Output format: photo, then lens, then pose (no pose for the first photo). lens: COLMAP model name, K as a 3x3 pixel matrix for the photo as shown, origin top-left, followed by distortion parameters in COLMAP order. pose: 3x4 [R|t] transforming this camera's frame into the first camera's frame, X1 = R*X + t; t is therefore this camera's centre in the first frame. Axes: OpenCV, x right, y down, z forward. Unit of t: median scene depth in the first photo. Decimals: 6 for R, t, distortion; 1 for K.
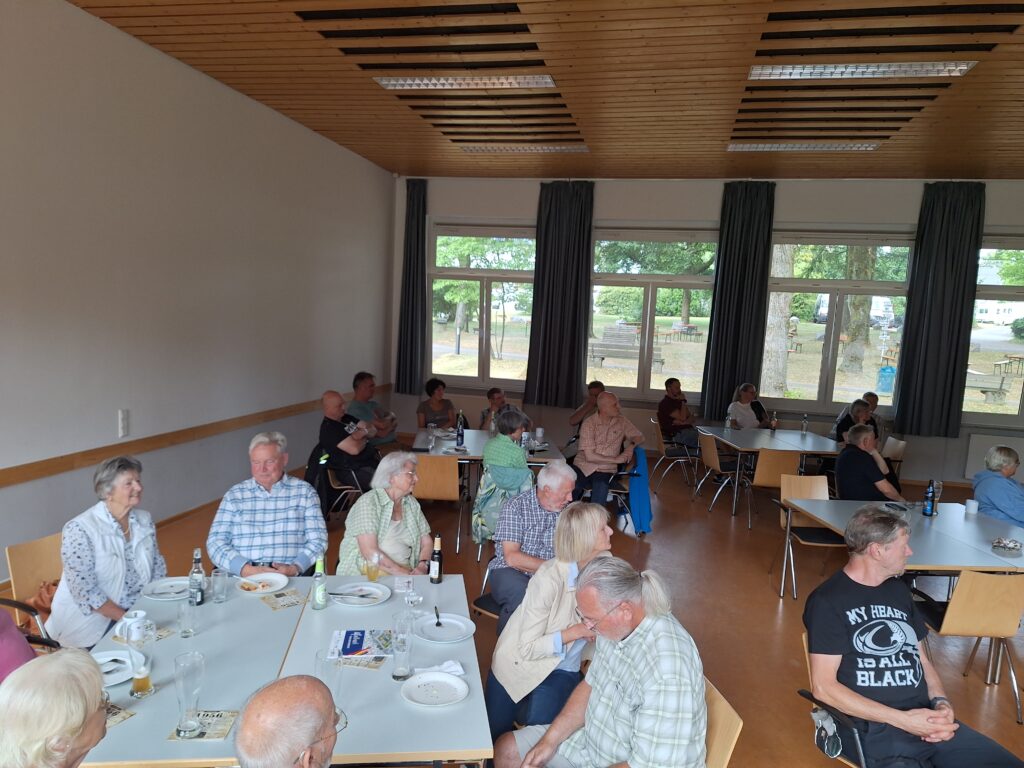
lens RADIAL K [[697.3, 0, 508.5], [0, 697.3, 368.6], [0, 0, 1]] dist [0.117243, -0.132451]
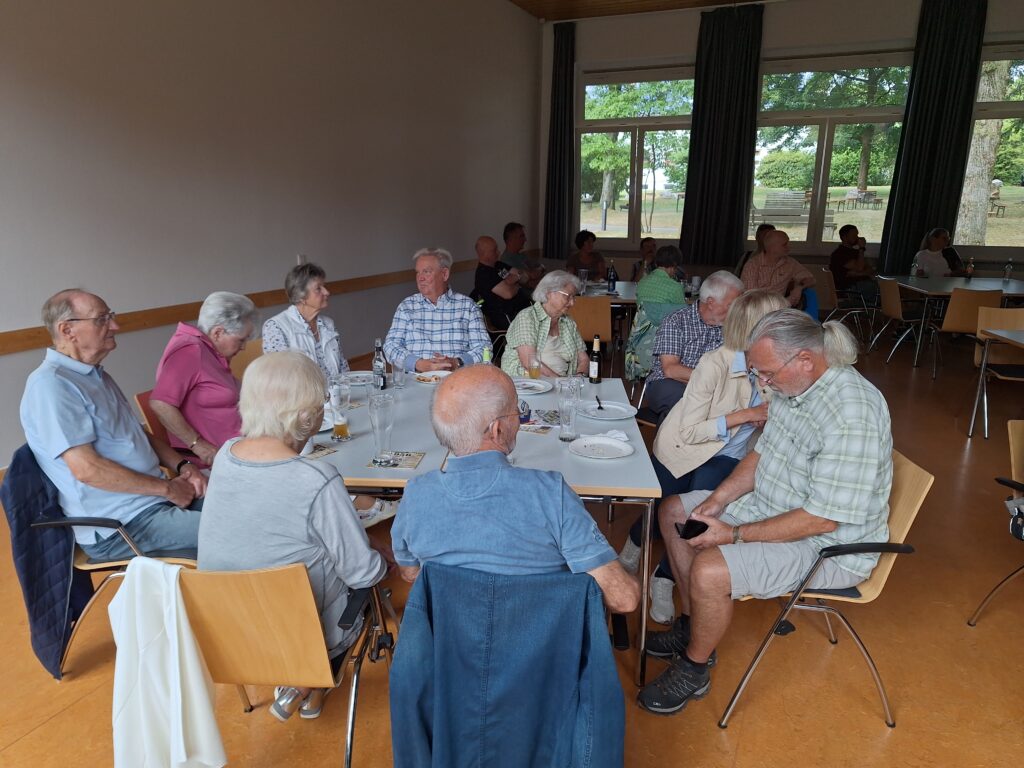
lens RADIAL K [[697.3, 0, 508.5], [0, 697.3, 368.6], [0, 0, 1]] dist [0.117243, -0.132451]
pose [[0.979650, 0.007346, -0.200580, -0.022969], [0.020396, 0.990513, 0.135896, 0.139170], [0.199675, -0.137222, 0.970206, -0.004778]]
